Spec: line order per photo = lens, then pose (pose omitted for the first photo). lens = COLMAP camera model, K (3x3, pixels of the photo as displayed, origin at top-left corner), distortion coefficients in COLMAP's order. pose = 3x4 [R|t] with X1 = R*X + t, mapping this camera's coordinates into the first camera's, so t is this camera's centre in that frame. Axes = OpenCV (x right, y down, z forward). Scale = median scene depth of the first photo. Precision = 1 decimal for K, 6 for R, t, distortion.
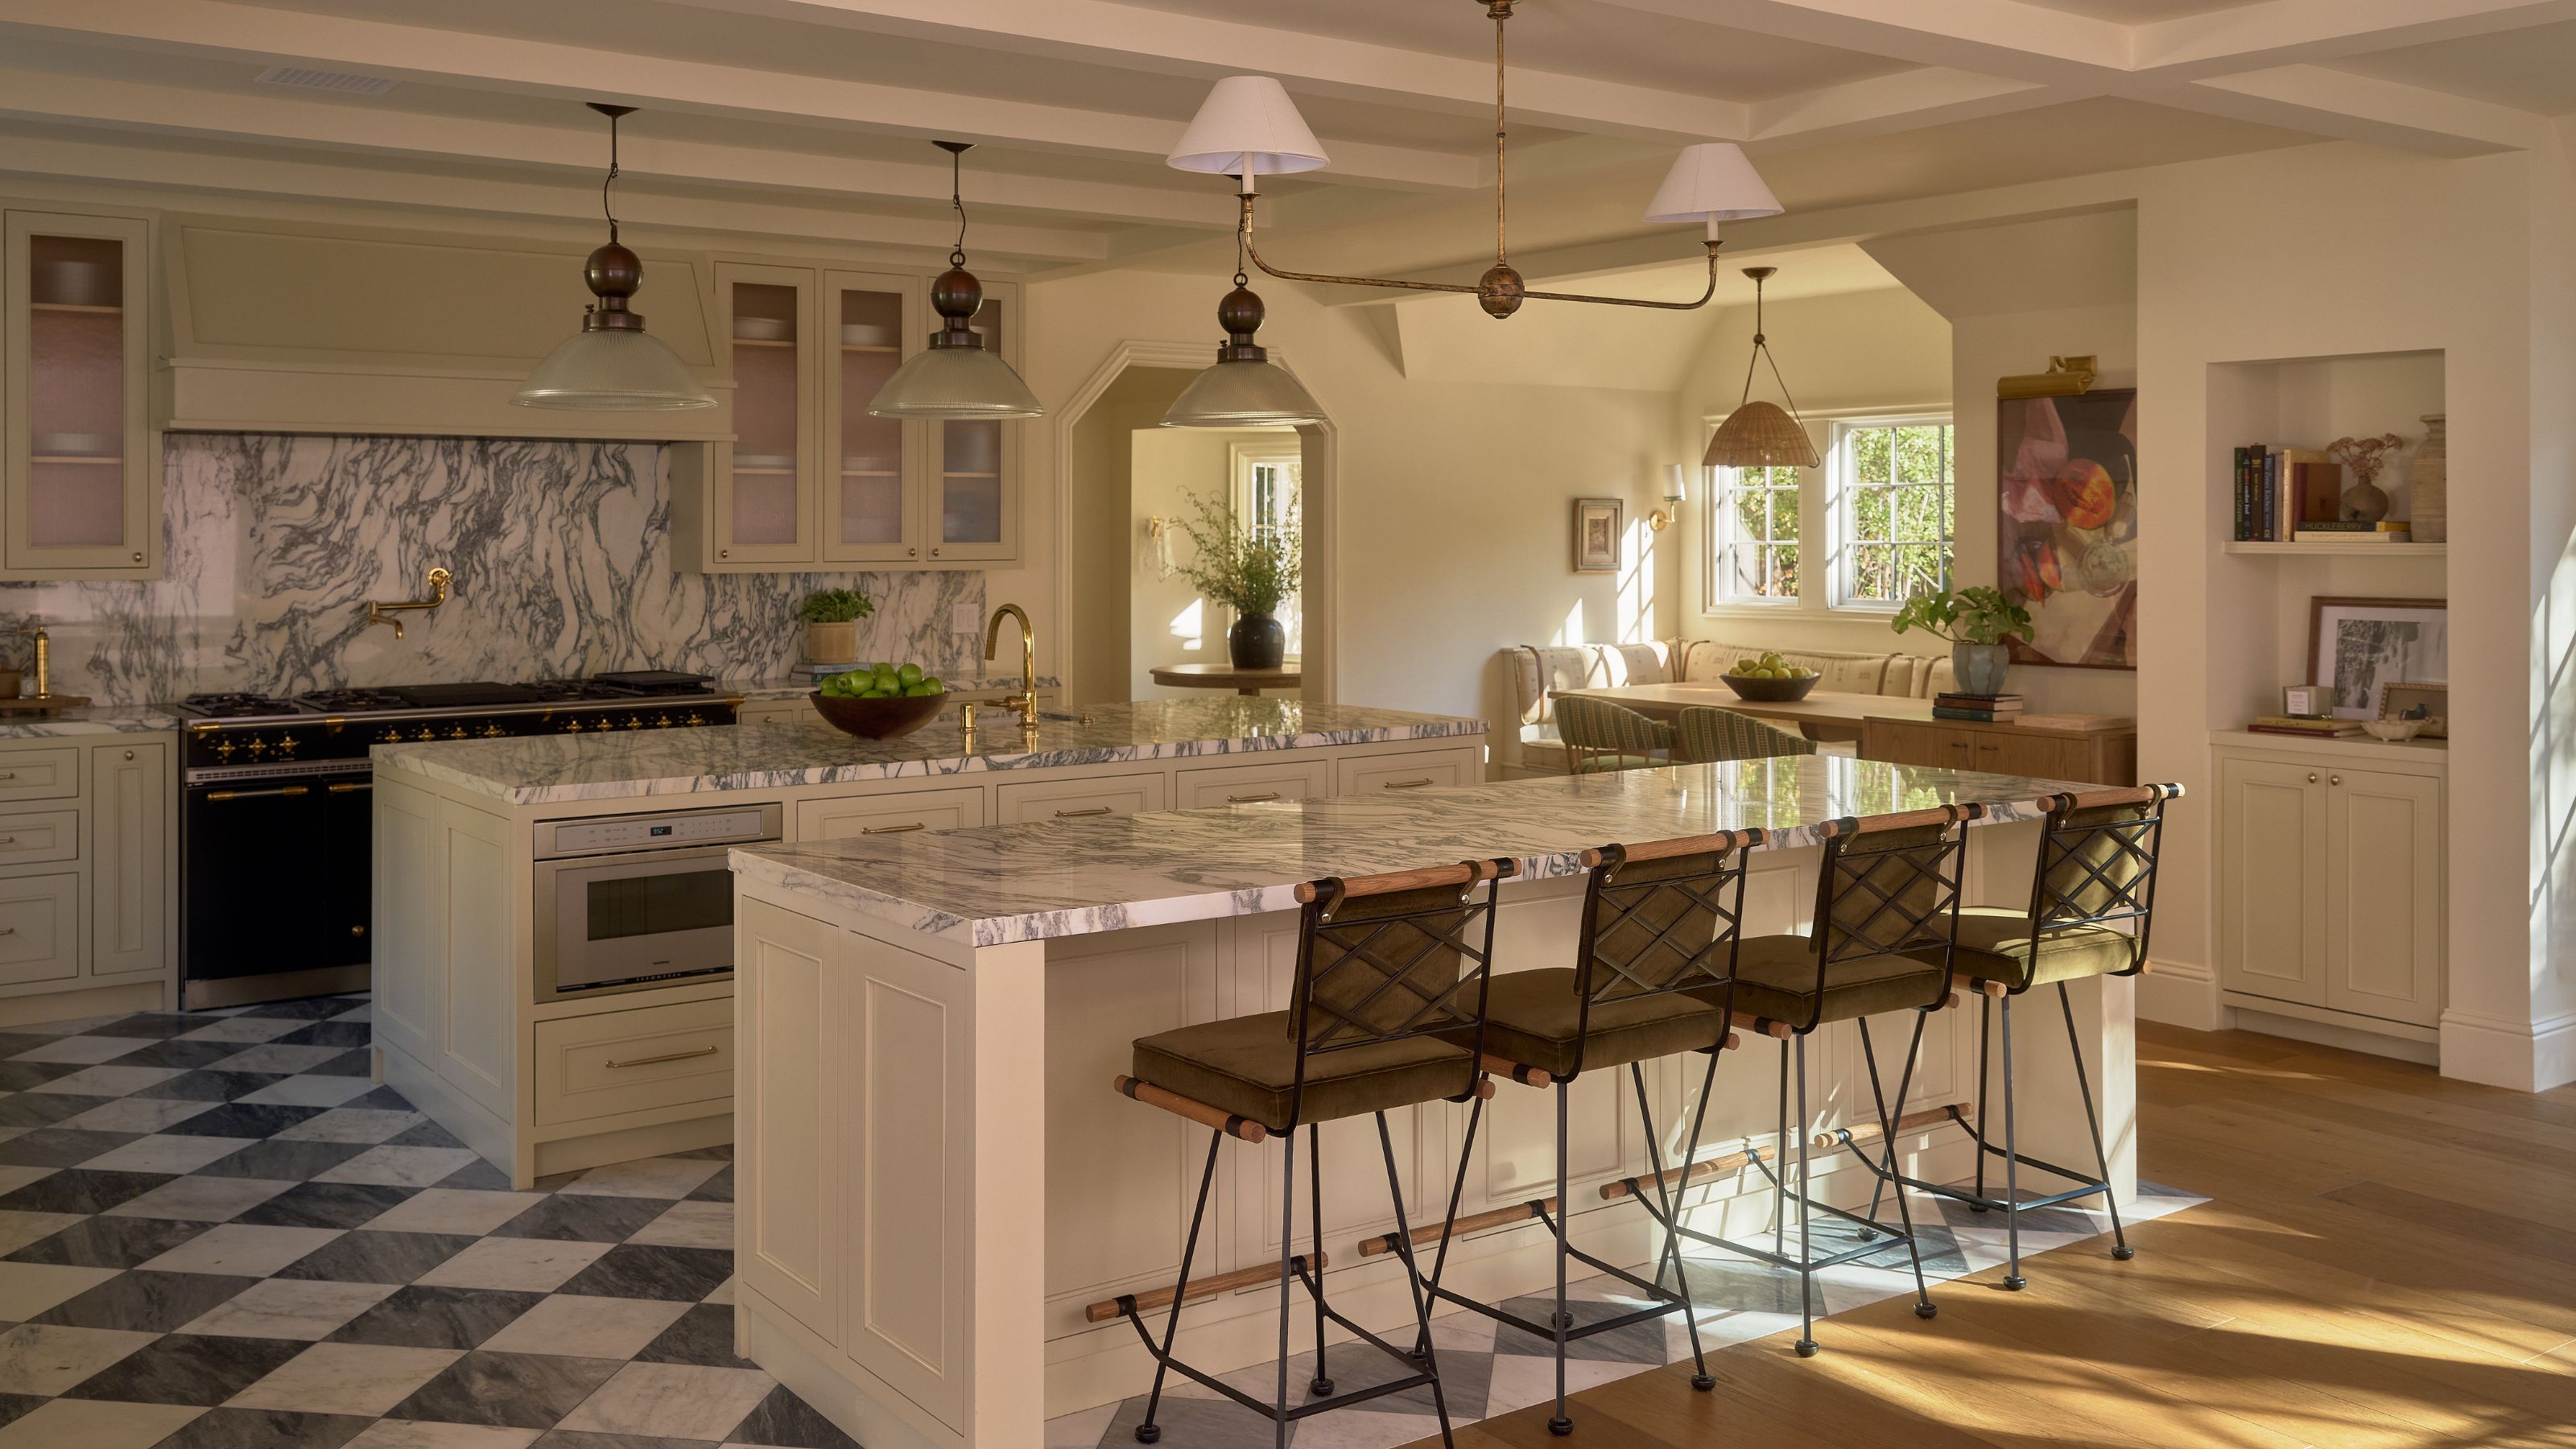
lens RADIAL K [[2281.5, 0, 1287.6], [0, 2281.5, 715.2], [0, 0, 1]] dist [-0.019291, -0.014843]
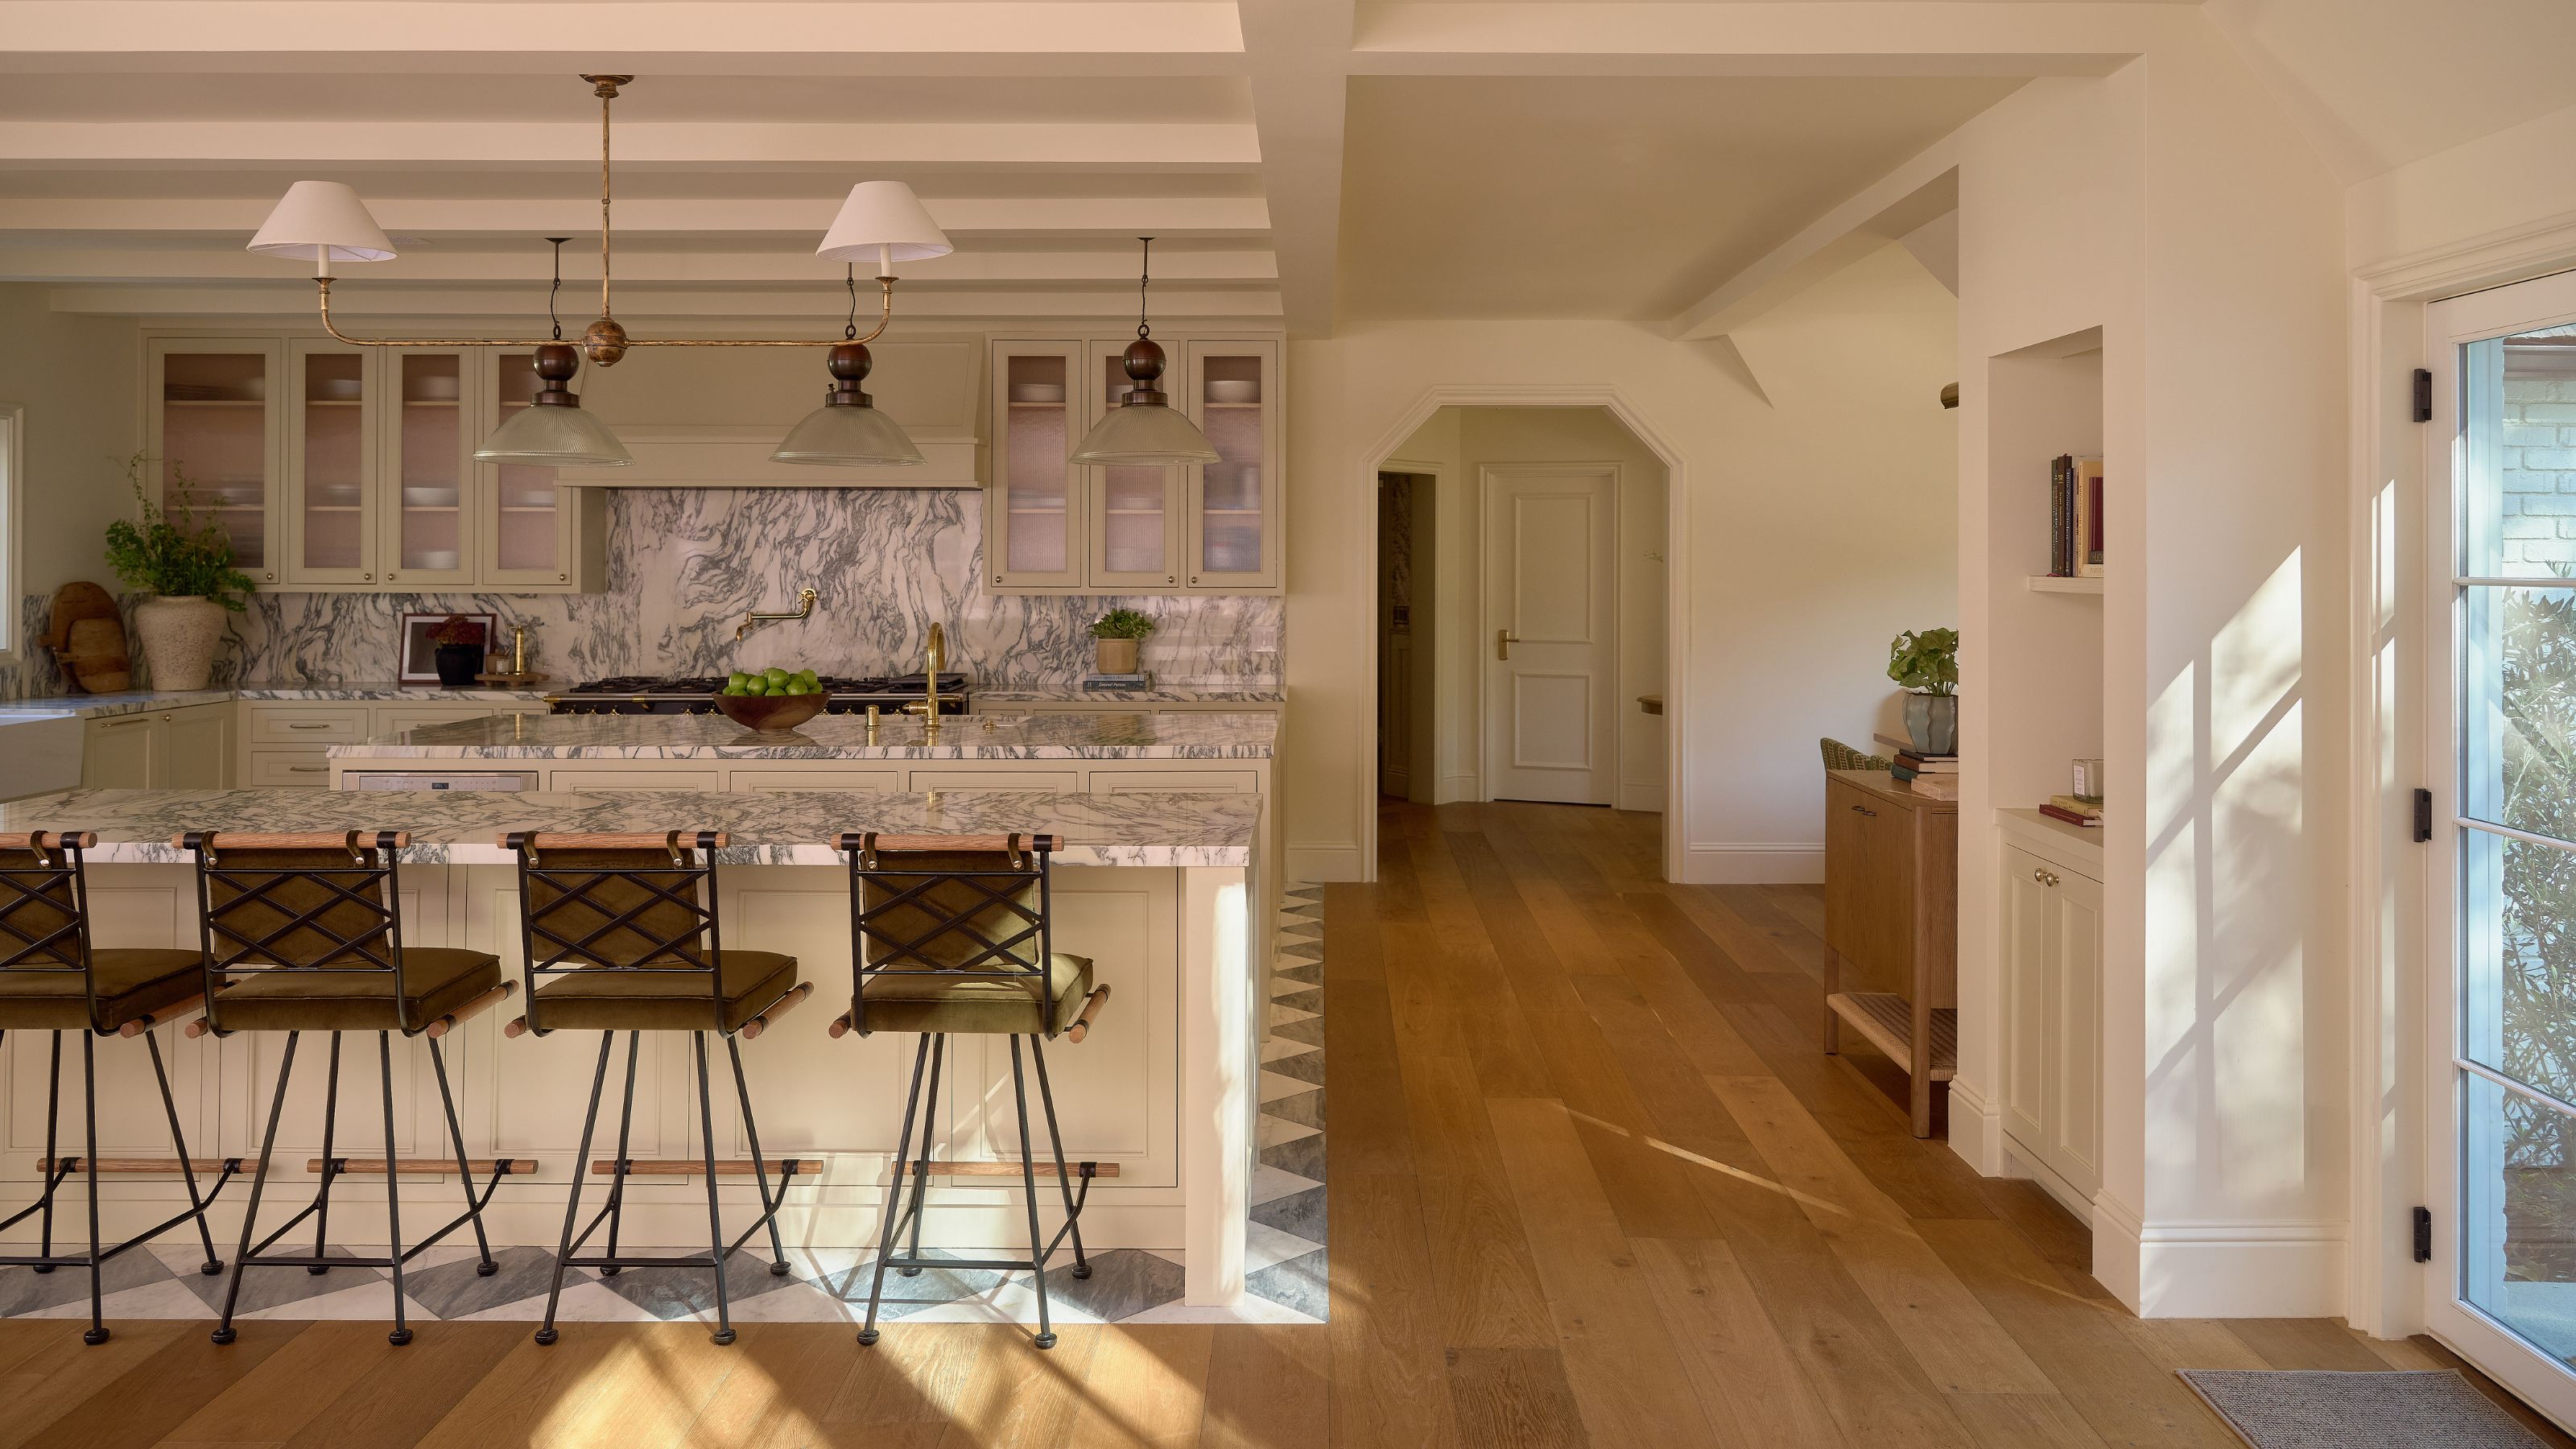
lens RADIAL K [[2014.0, 0, 1287.9], [0, 2014.0, 735.0], [0, 0, 1]] dist [-0.017199, -0.005341]
pose [[0.806319, 0.053985, -0.589012, 0.540160], [-0.051410, 0.998454, 0.021136, -0.019157], [0.589242, 0.013239, 0.807848, 0.230145]]
